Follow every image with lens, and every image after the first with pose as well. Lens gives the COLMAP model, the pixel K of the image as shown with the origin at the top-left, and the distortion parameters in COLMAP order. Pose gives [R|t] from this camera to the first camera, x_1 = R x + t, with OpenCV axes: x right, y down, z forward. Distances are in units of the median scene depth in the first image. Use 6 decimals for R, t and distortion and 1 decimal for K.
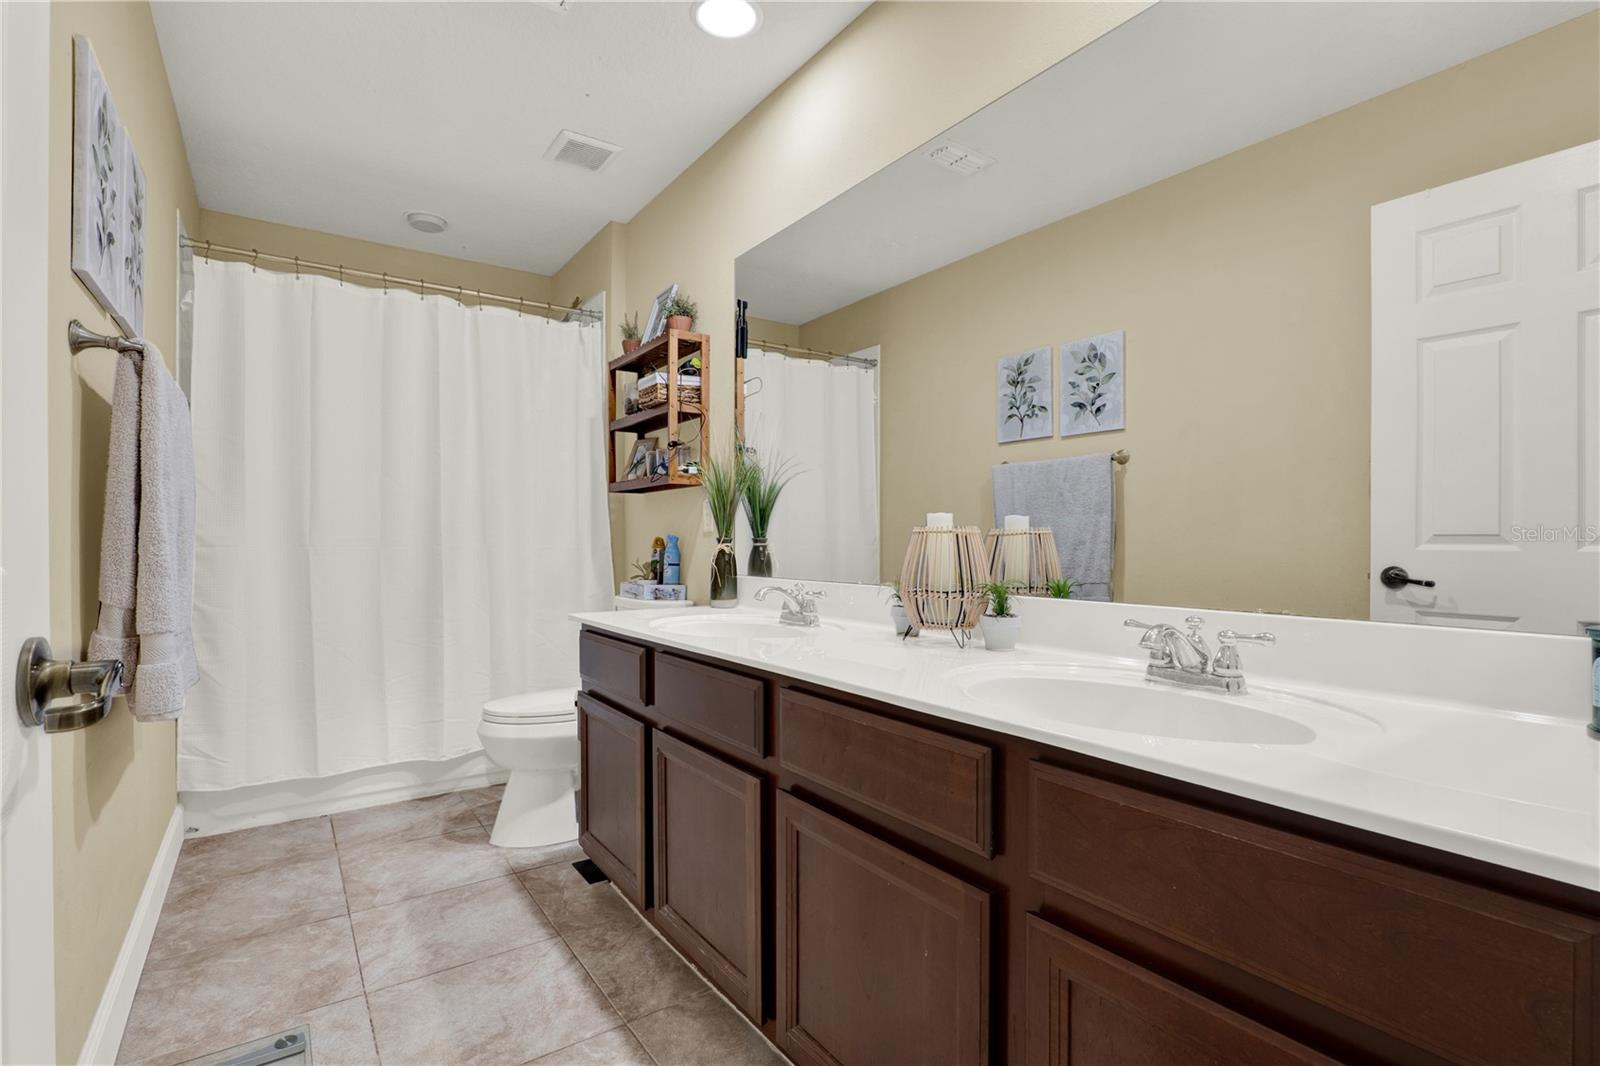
lens RADIAL K [[750.6, 0, 803.4], [0, 750.6, 532.7], [0, 0, 1]] dist [-0.013173, -0.000236]
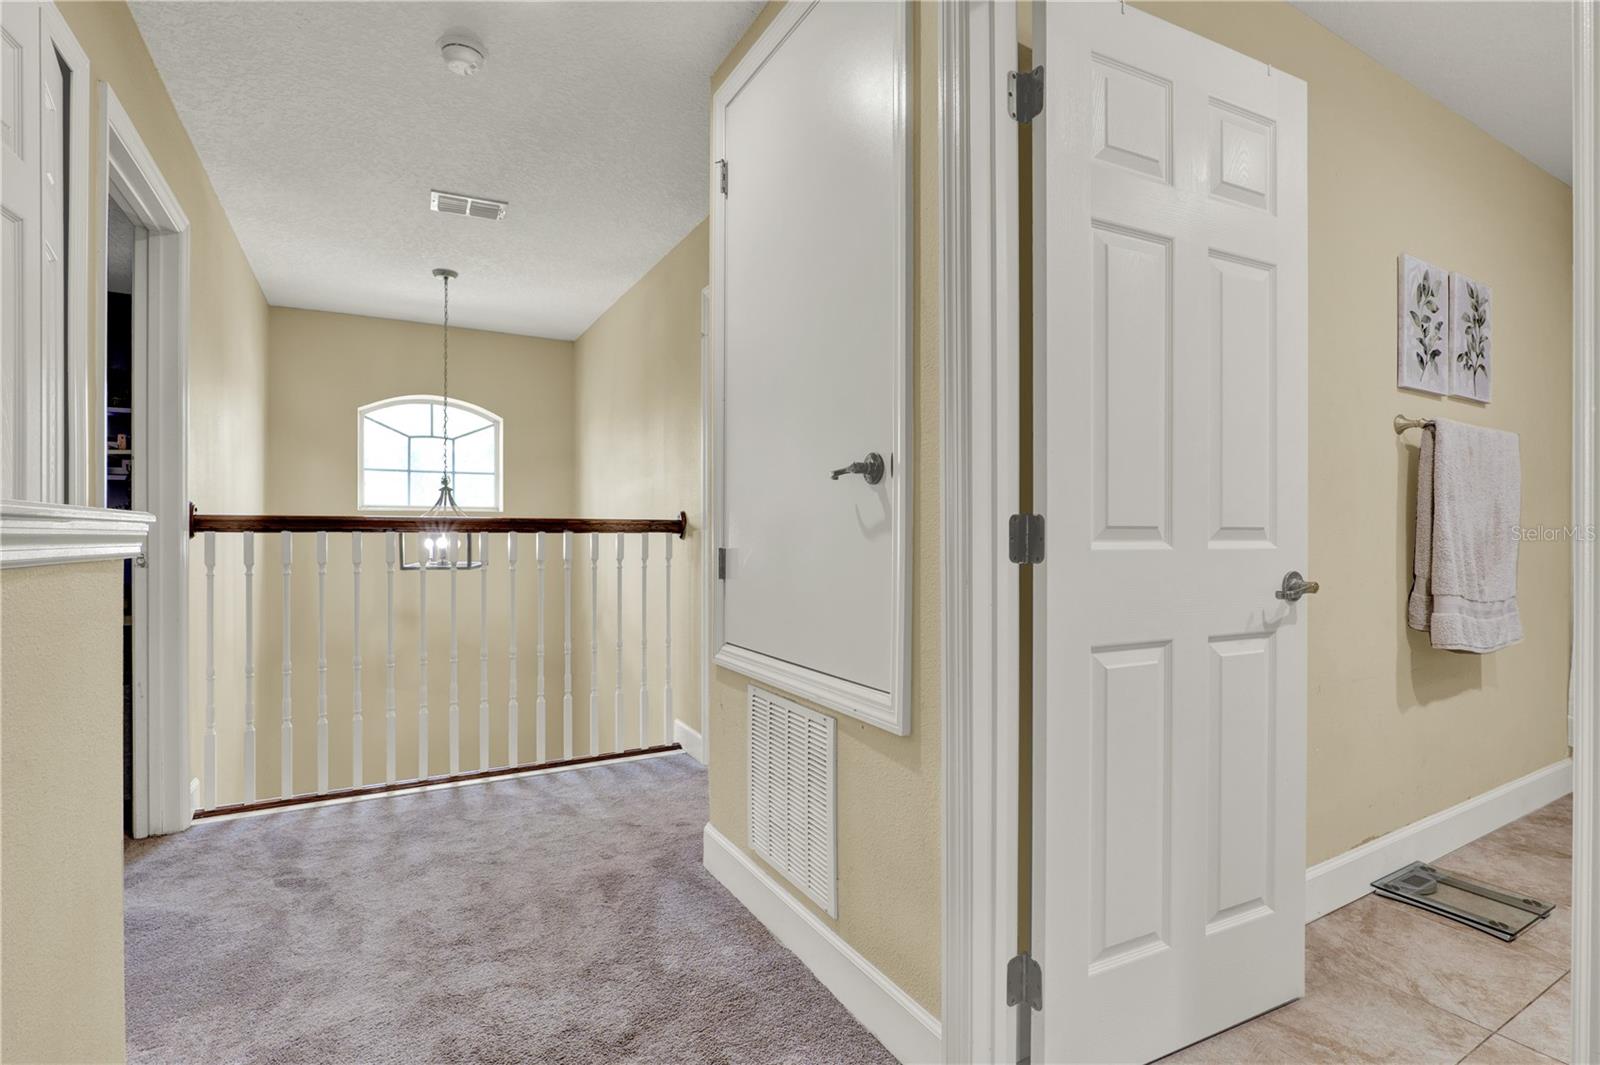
lens RADIAL K [[750.6, 0, 800.5], [0, 750.6, 531.5], [0, 0, 1]] dist [-0.013173, -0.000236]
pose [[-0.103581, -0.000555, -0.994621, 0.917297], [-0.004421, 0.999990, -0.000097, 0.001731], [0.994611, 0.004387, -0.103582, -0.243486]]
